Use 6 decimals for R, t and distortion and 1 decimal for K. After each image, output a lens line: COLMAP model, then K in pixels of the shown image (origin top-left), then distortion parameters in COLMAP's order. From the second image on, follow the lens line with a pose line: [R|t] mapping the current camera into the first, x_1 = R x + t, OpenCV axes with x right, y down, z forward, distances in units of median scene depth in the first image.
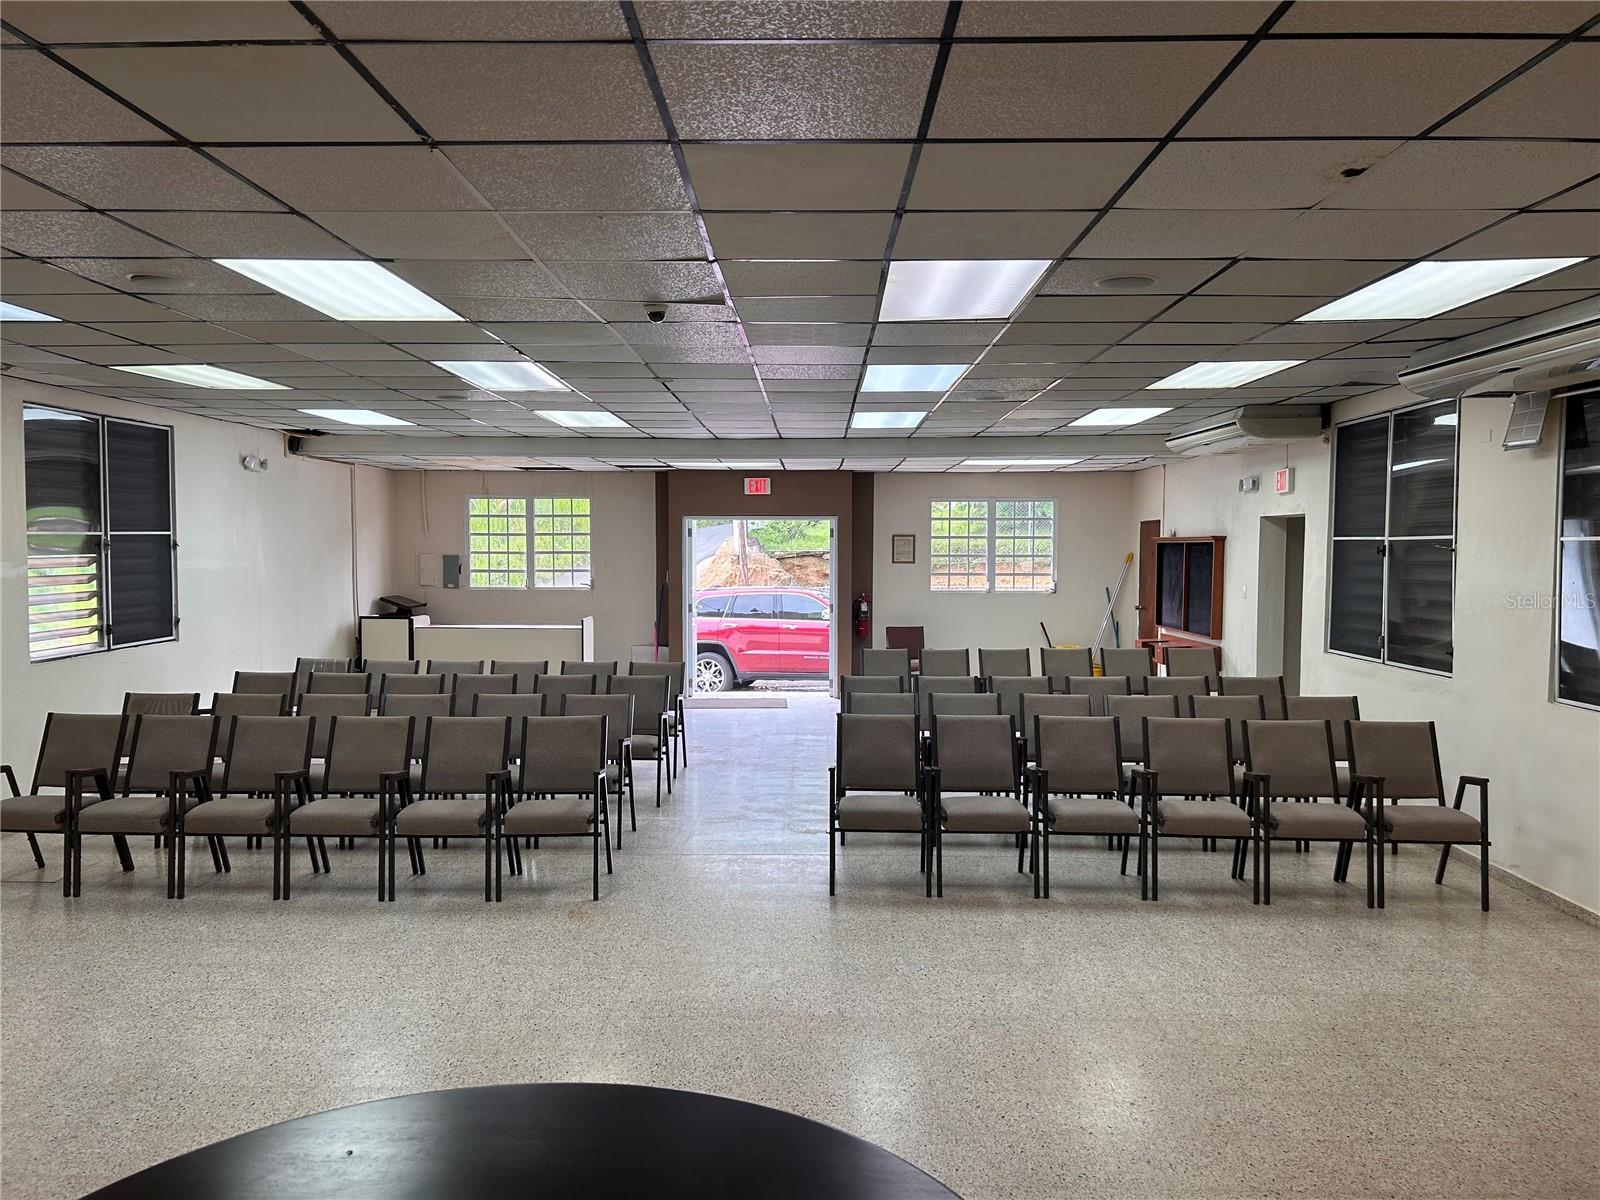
lens RADIAL K [[1225.1, 0, 800.0], [0, 1225.1, 600.0], [0, 0, 1]] dist [0.106659, -0.134997]
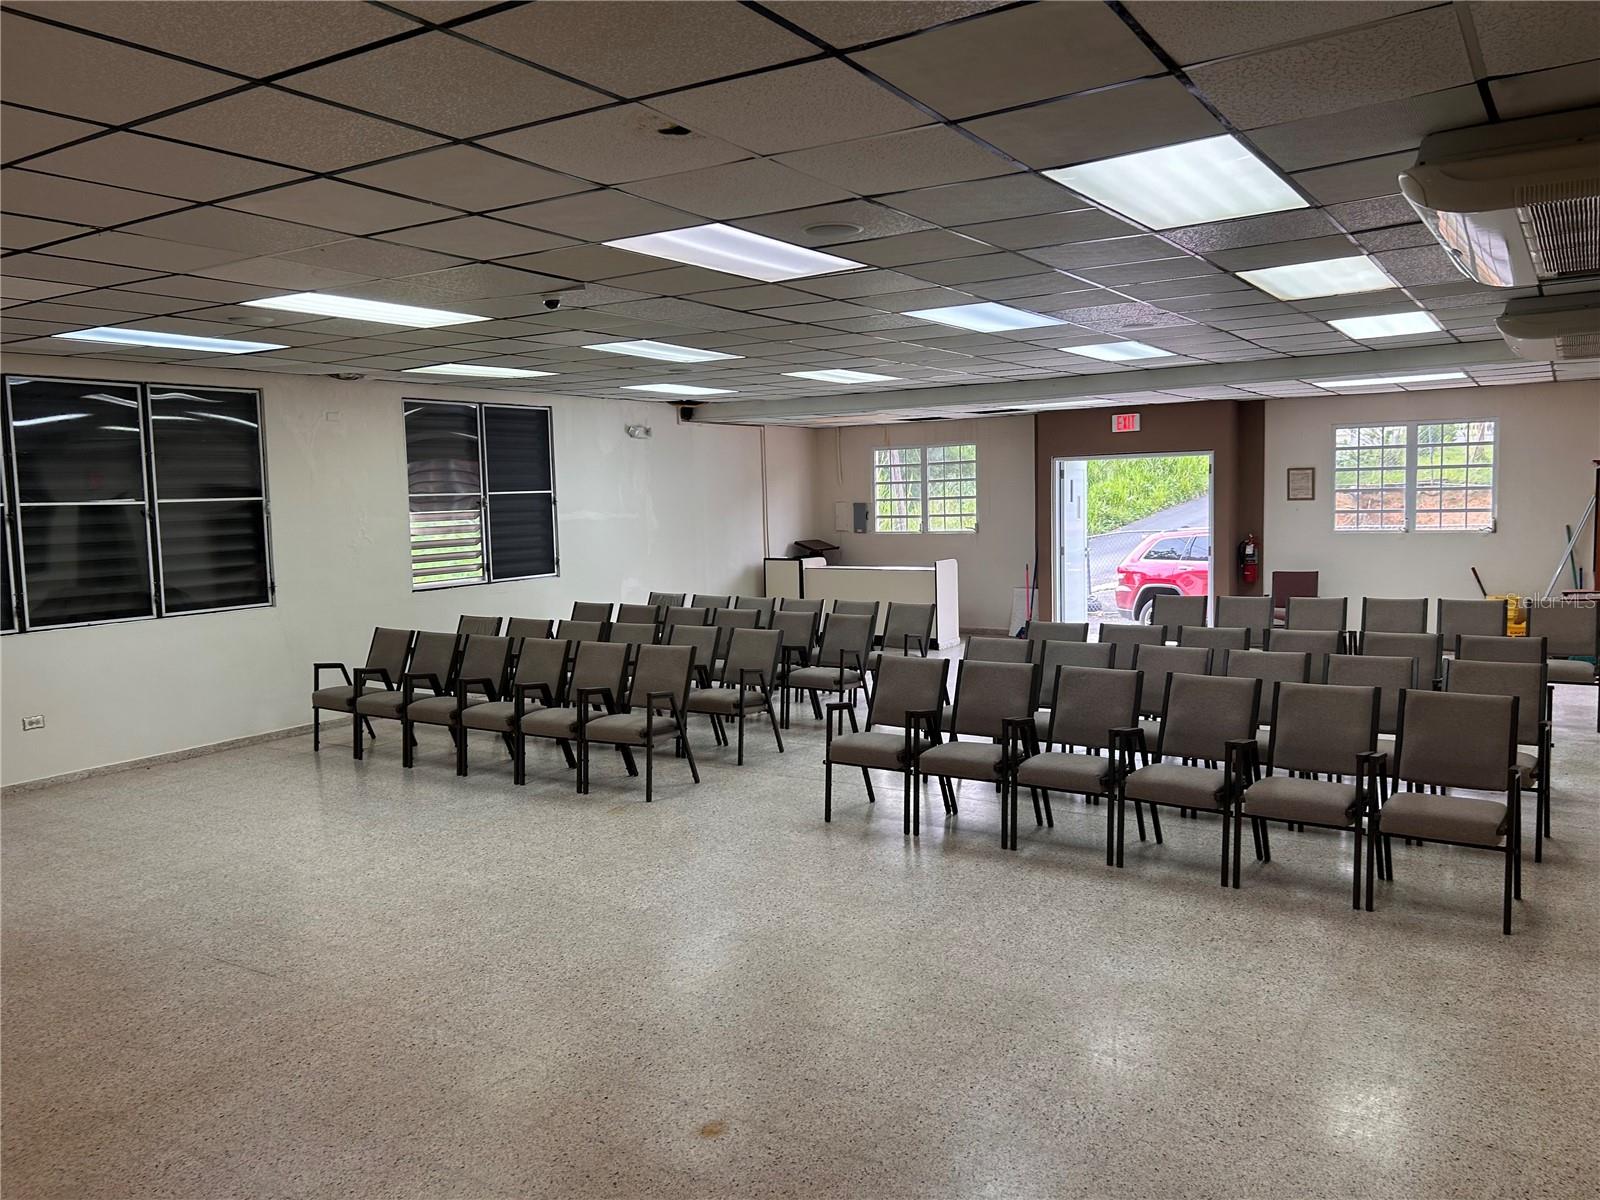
lens RADIAL K [[1225.1, 0, 800.0], [0, 1225.1, 600.0], [0, 0, 1]] dist [0.106659, -0.134997]
pose [[0.850314, 0.022086, -0.525811, 0.274730], [0.002876, 0.998909, 0.046609, -0.000892], [0.526267, -0.041144, 0.849323, 0.046004]]
